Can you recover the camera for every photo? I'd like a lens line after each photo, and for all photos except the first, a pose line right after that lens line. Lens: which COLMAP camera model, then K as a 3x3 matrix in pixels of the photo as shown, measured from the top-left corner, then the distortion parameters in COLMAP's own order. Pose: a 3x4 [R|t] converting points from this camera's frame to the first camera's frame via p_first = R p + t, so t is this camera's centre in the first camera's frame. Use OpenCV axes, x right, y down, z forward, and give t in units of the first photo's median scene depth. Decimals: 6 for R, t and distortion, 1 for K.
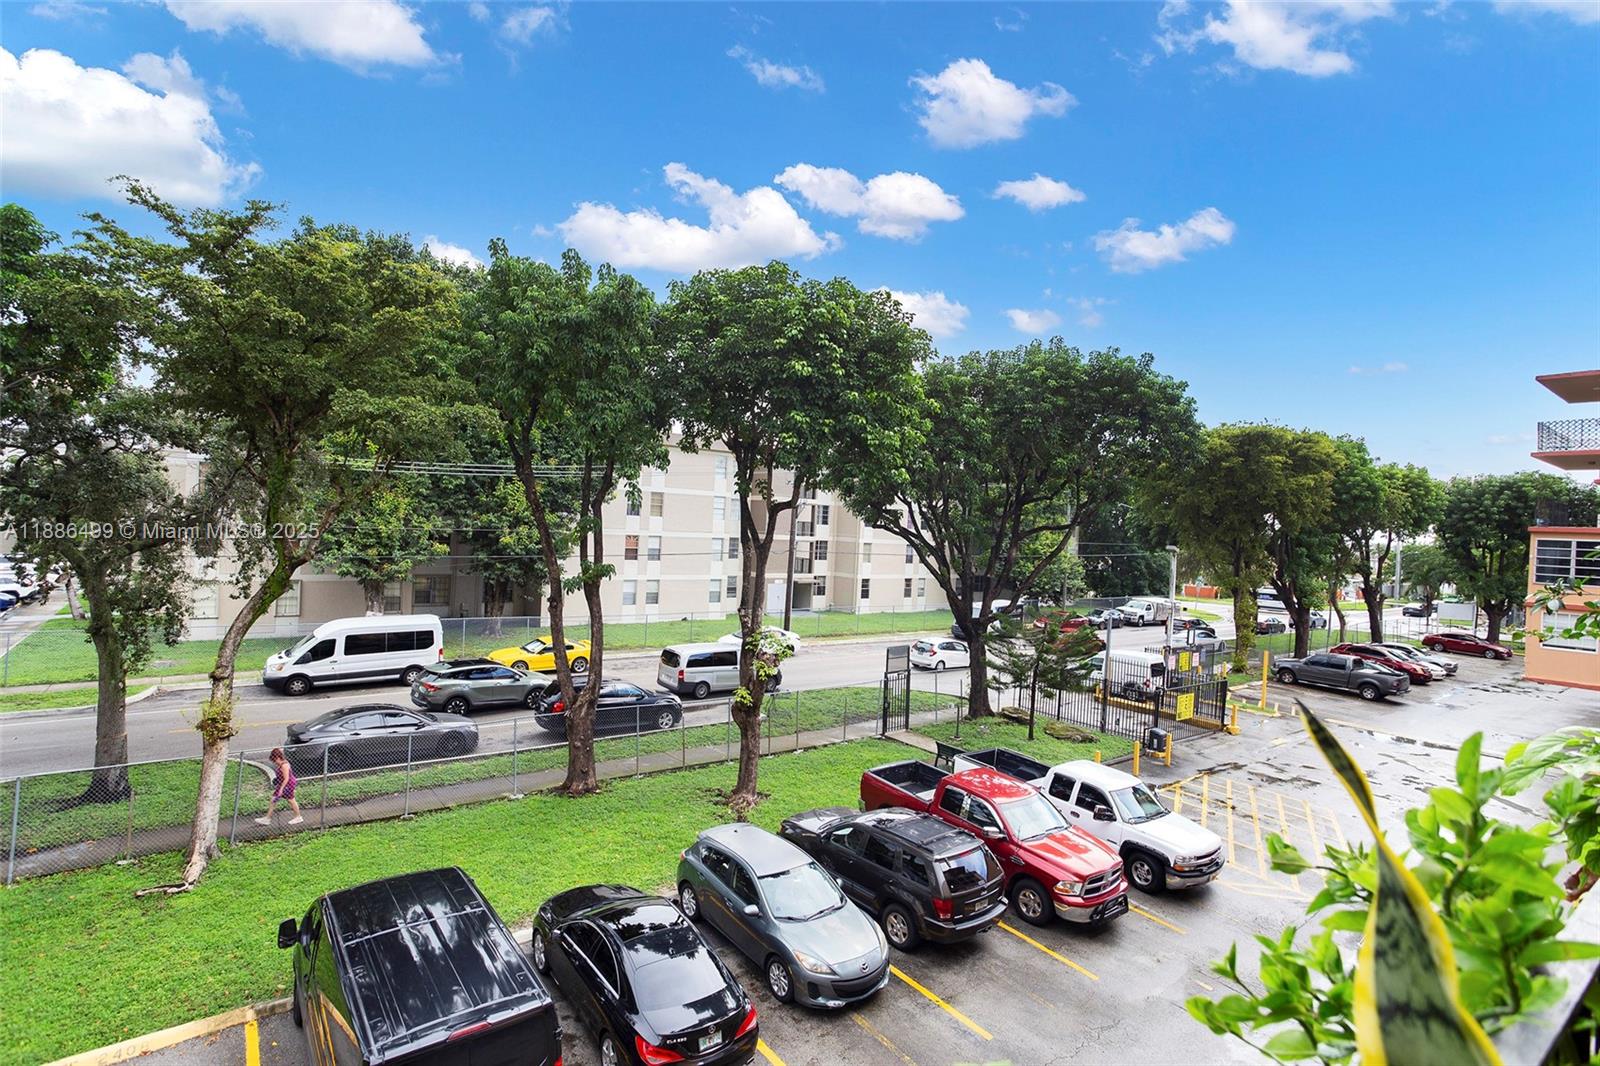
lens RADIAL K [[801.1, 0, 800.0], [0, 801.1, 533.0], [0, 0, 1]] dist [-0.004037, -0.000150]
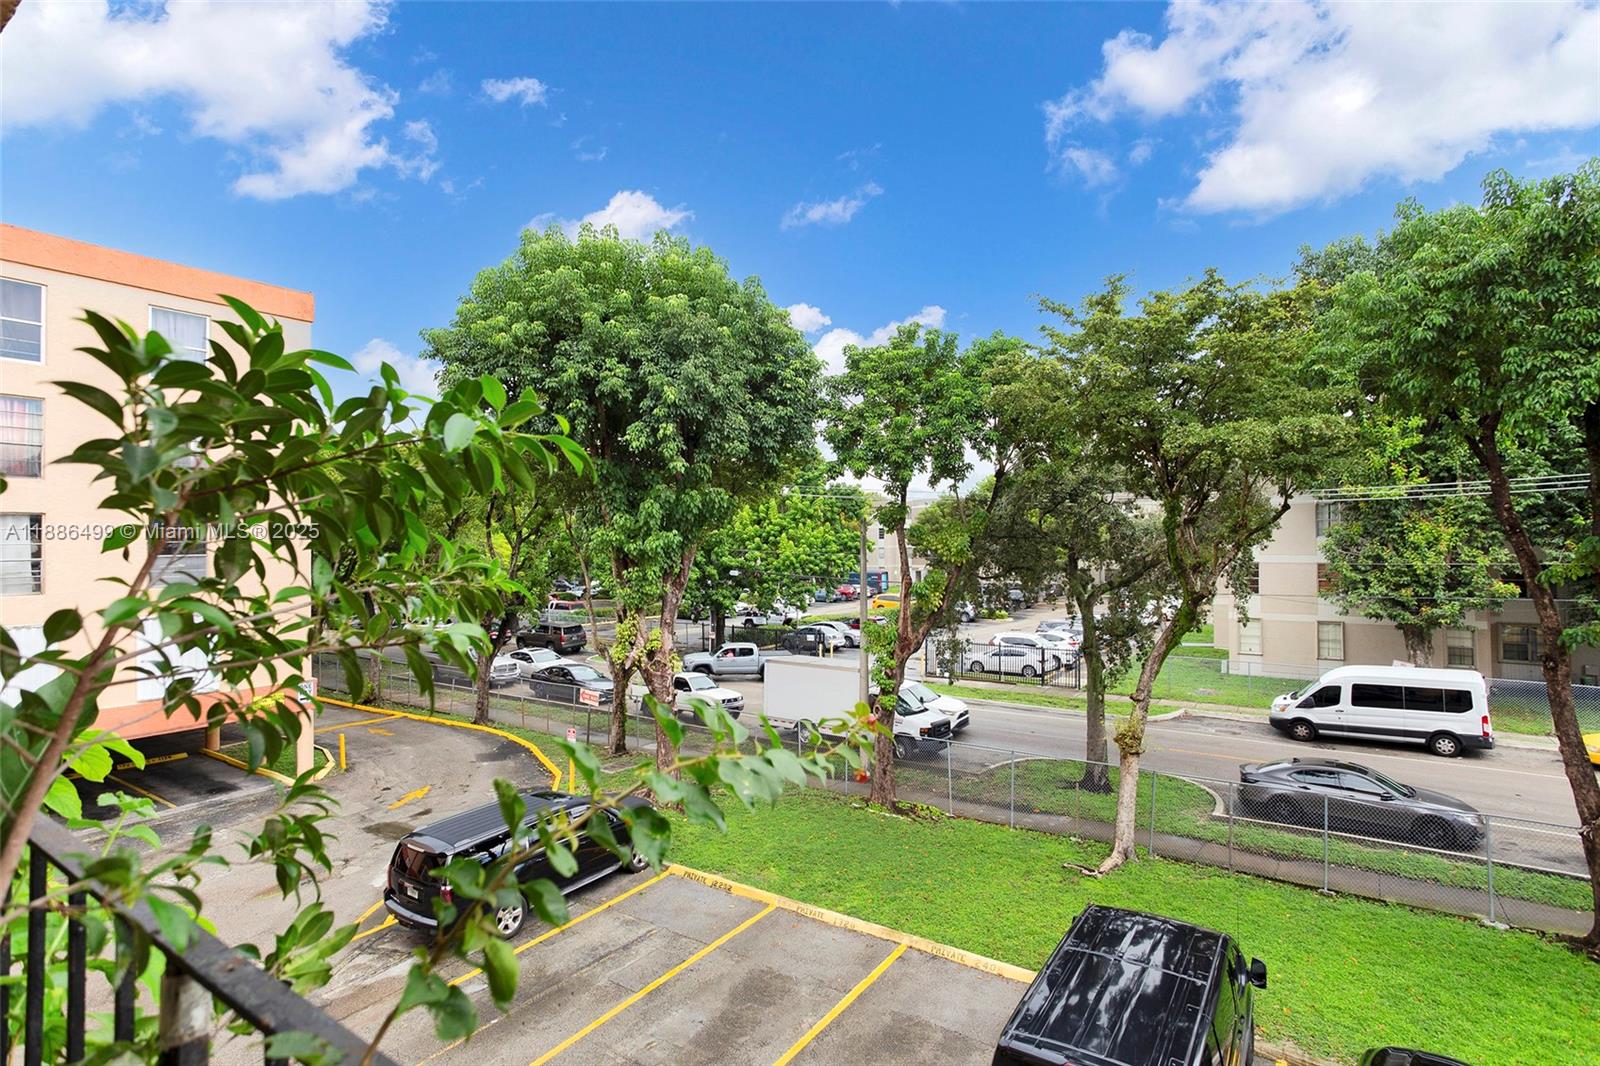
lens RADIAL K [[836.8, 0, 800.0], [0, 836.8, 533.0], [0, 0, 1]] dist [0.034436, -0.000438]
pose [[0.314361, -0.059414, -0.947442, 0.160501], [0.011262, 0.998203, -0.058861, 0.008083], [0.949237, 0.007833, 0.314465, 0.109304]]
